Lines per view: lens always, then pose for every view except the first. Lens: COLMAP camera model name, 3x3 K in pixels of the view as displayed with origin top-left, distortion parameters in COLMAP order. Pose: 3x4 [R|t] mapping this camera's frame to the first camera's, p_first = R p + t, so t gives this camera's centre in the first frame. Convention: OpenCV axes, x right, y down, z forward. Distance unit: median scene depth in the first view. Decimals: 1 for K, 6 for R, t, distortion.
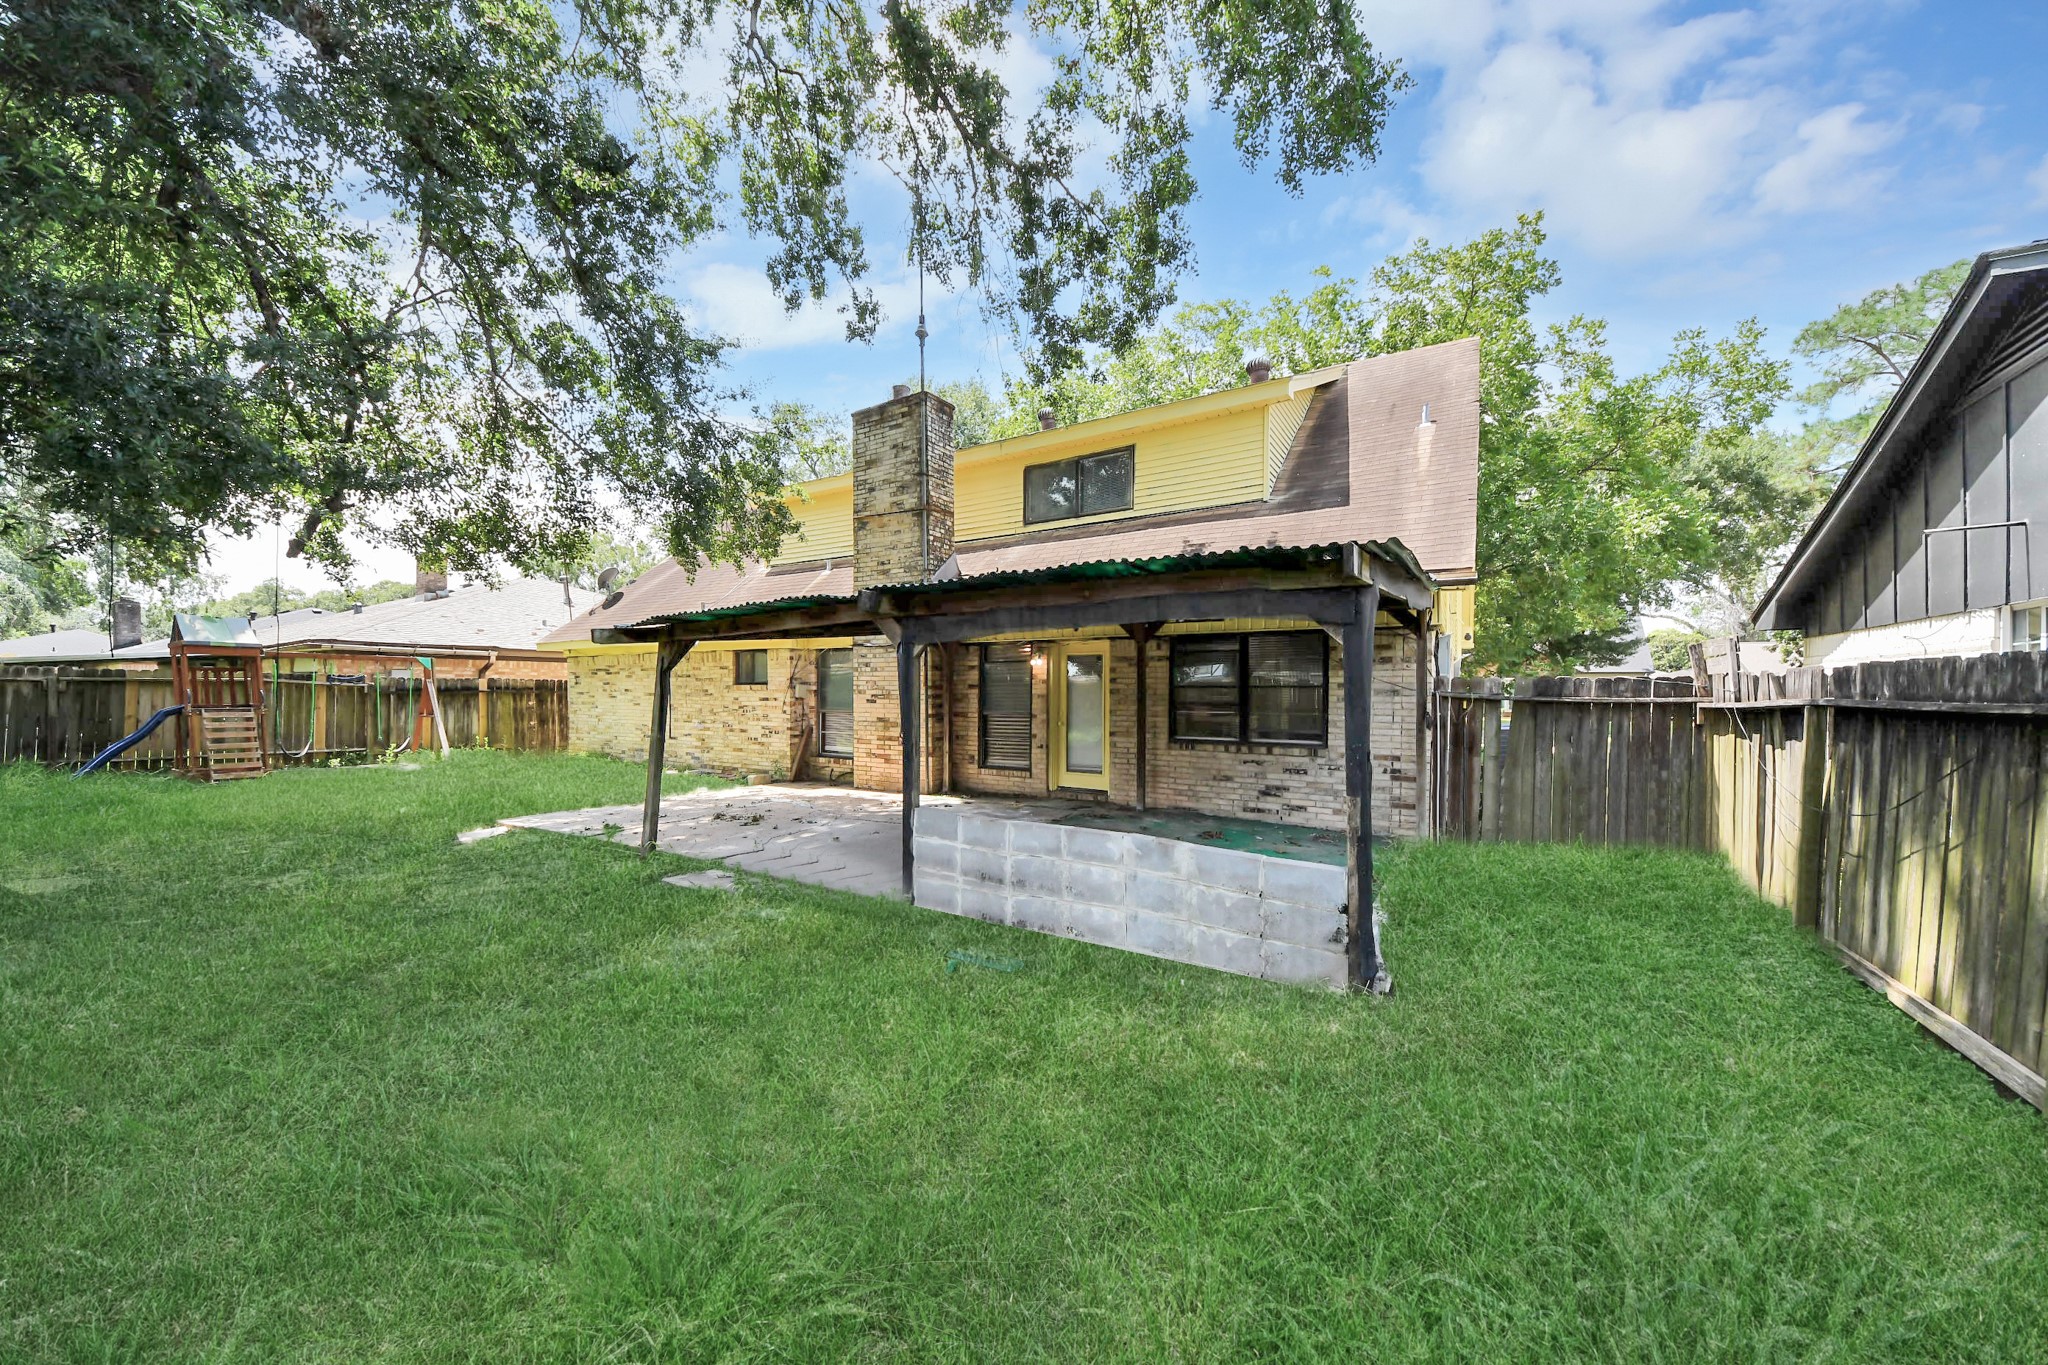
lens RADIAL K [[754.5, 0, 1026.4], [0, 754.5, 687.0], [0, 0, 1]] dist [-0.017993, -0.000344]
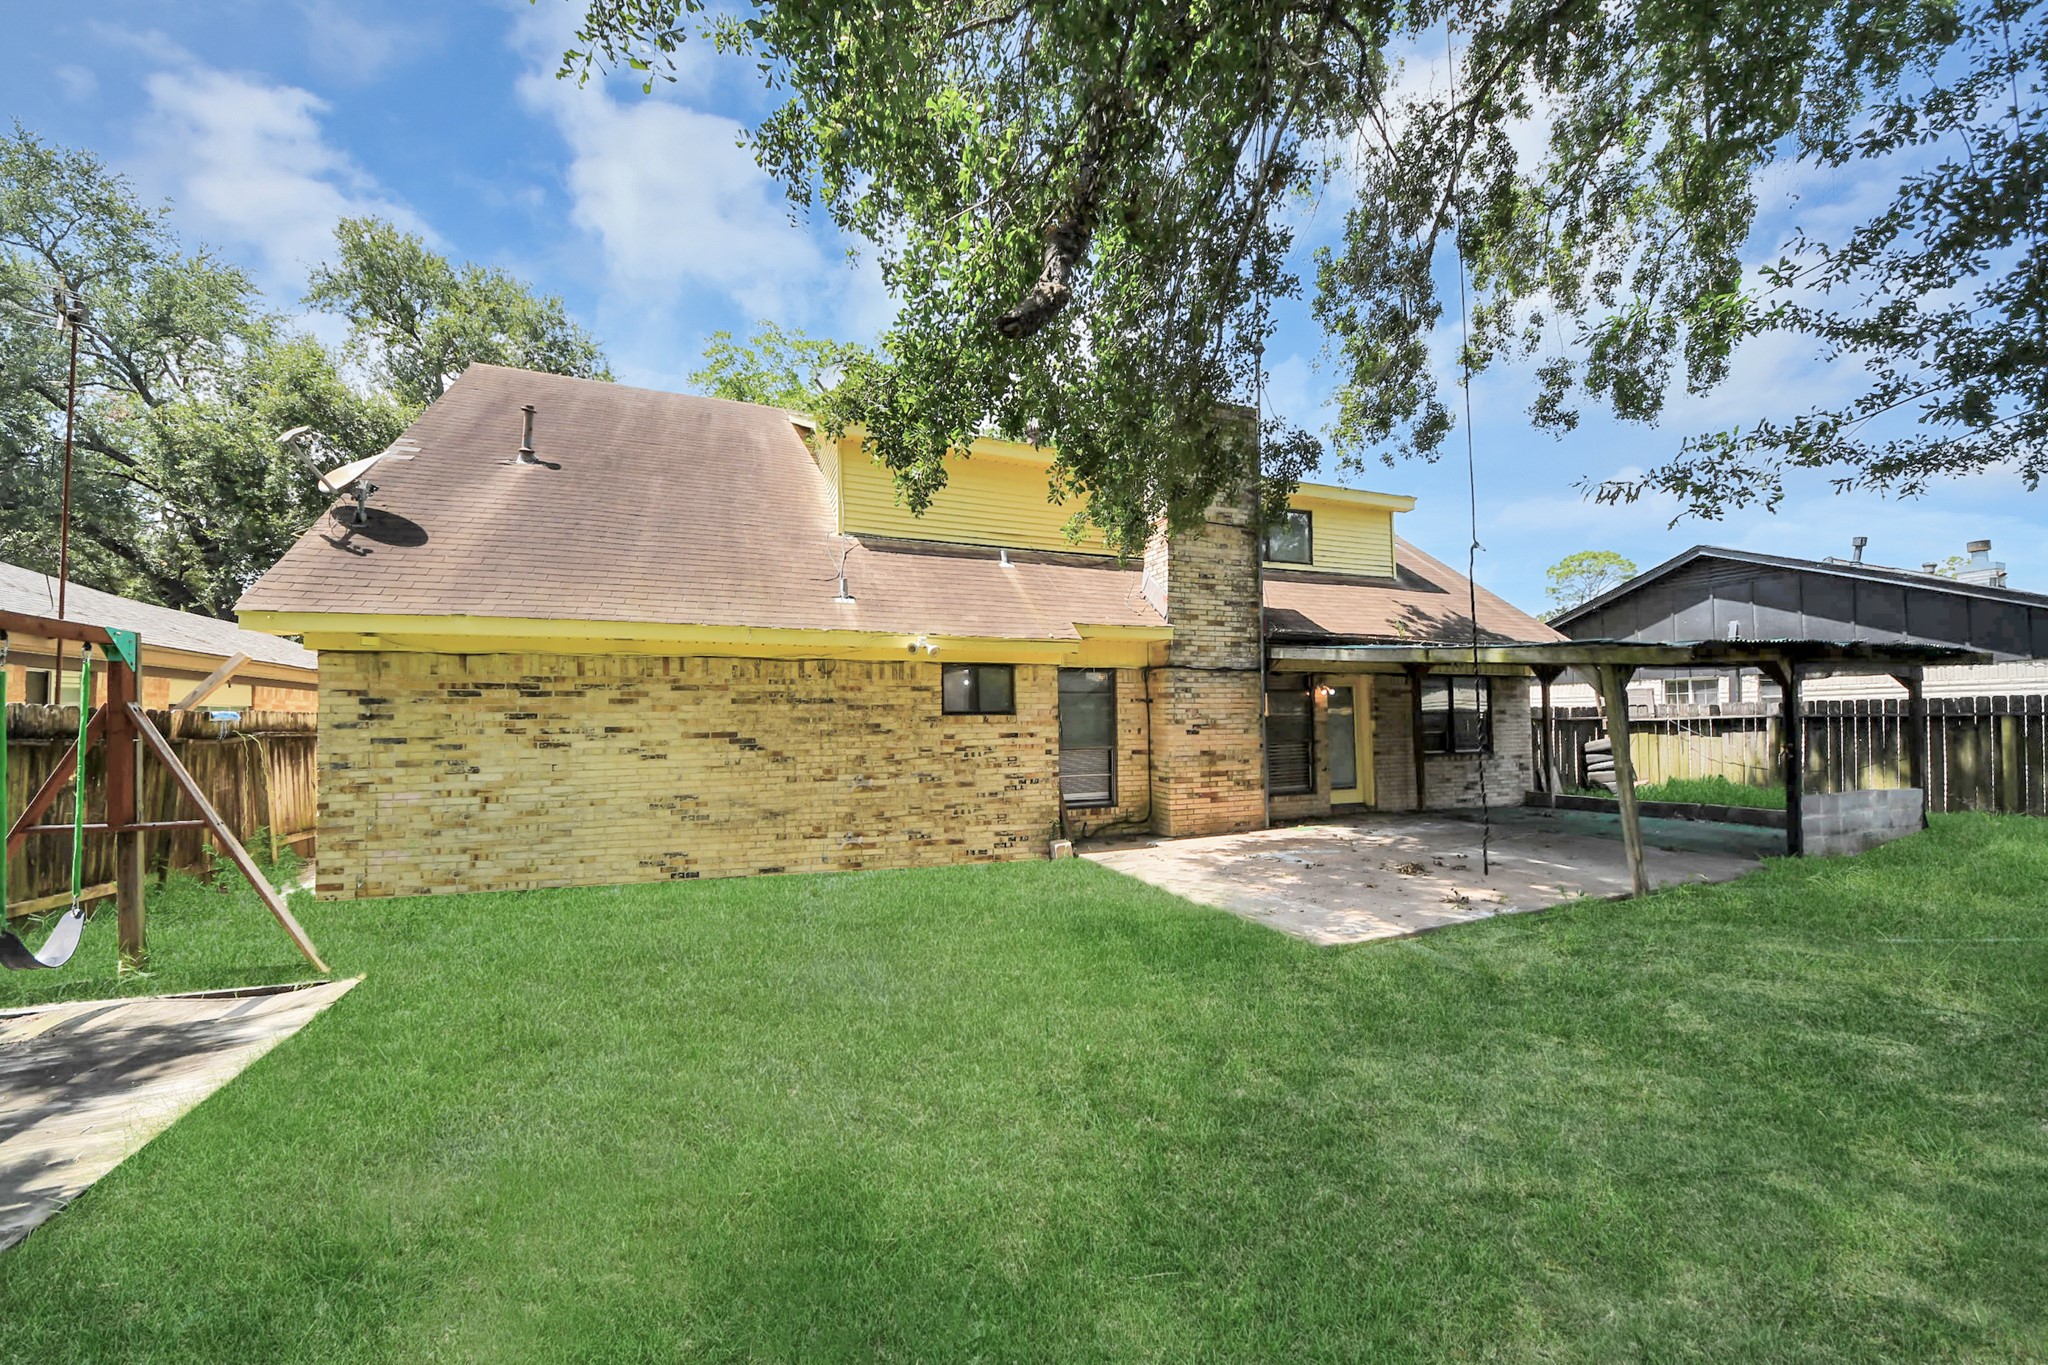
lens RADIAL K [[754.5, 0, 1025.2], [0, 754.5, 698.4], [0, 0, 1]] dist [-0.017993, -0.000344]
pose [[0.577558, 0.020766, 0.816085, -1.031569], [0.014373, 0.999263, -0.035600, 0.007878], [-0.816223, 0.032291, 0.576834, 0.664504]]
